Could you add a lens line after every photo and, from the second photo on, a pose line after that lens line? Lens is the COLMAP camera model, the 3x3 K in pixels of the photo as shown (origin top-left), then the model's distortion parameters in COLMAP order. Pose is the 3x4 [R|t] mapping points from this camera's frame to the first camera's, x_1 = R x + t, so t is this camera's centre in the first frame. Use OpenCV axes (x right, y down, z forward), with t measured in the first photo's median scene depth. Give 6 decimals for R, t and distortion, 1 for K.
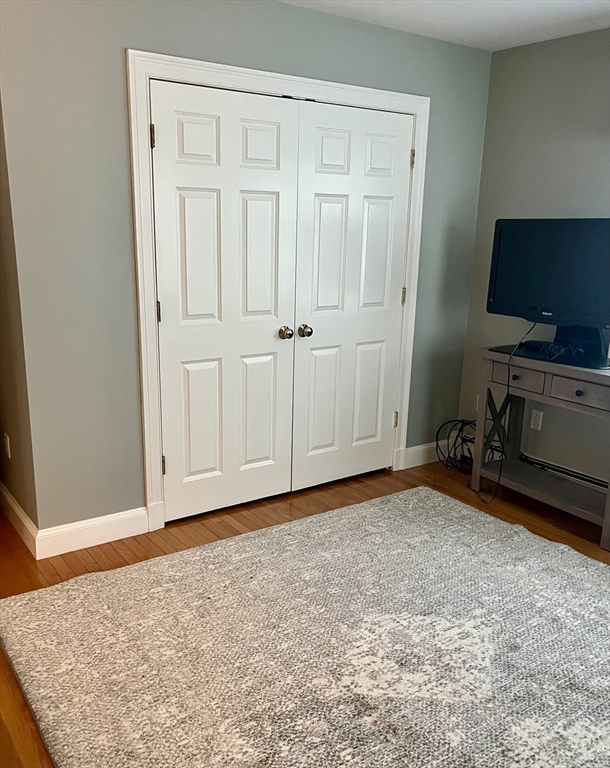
lens RADIAL K [[700.5, 0, 301.6], [0, 700.5, 390.3], [0, 0, 1]] dist [0.014308, 0.000000]
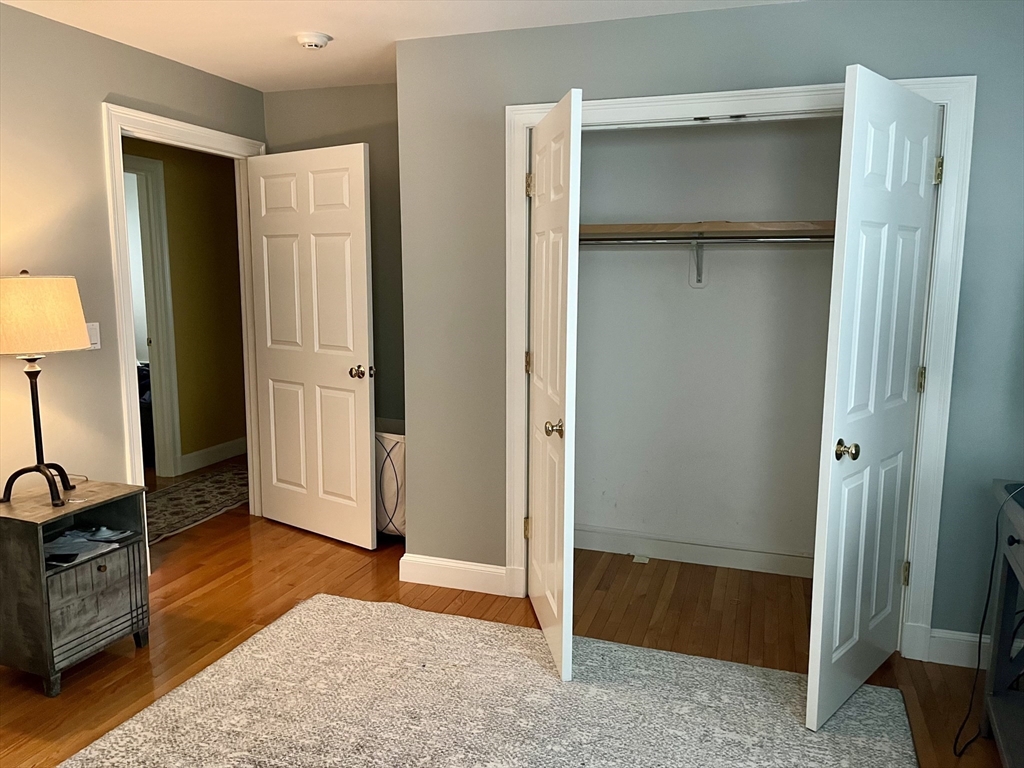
lens RADIAL K [[771.3, 0, 510.6], [0, 771.3, 379.9], [0, 0, 1]] dist [0.048127, -0.060551]
pose [[0.593067, 0.093077, -0.799755, 0.685883], [-0.191283, 0.981145, -0.027660, -0.063349], [0.782102, 0.169384, 0.599688, 0.396307]]
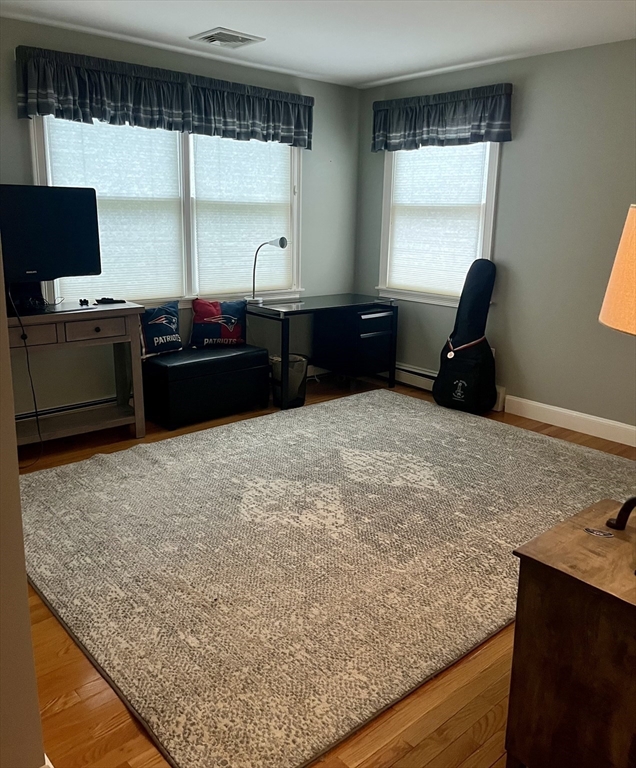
lens RADIAL K [[631.6, 0, 315.2], [0, 631.6, 379.8], [0, 0, 1]] dist [0.006527, 0.000604]
pose [[-0.109319, -0.277196, 0.954574, -0.817103], [0.219224, 0.929960, 0.295154, -0.177588], [-0.969531, 0.241531, -0.040894, 0.801972]]
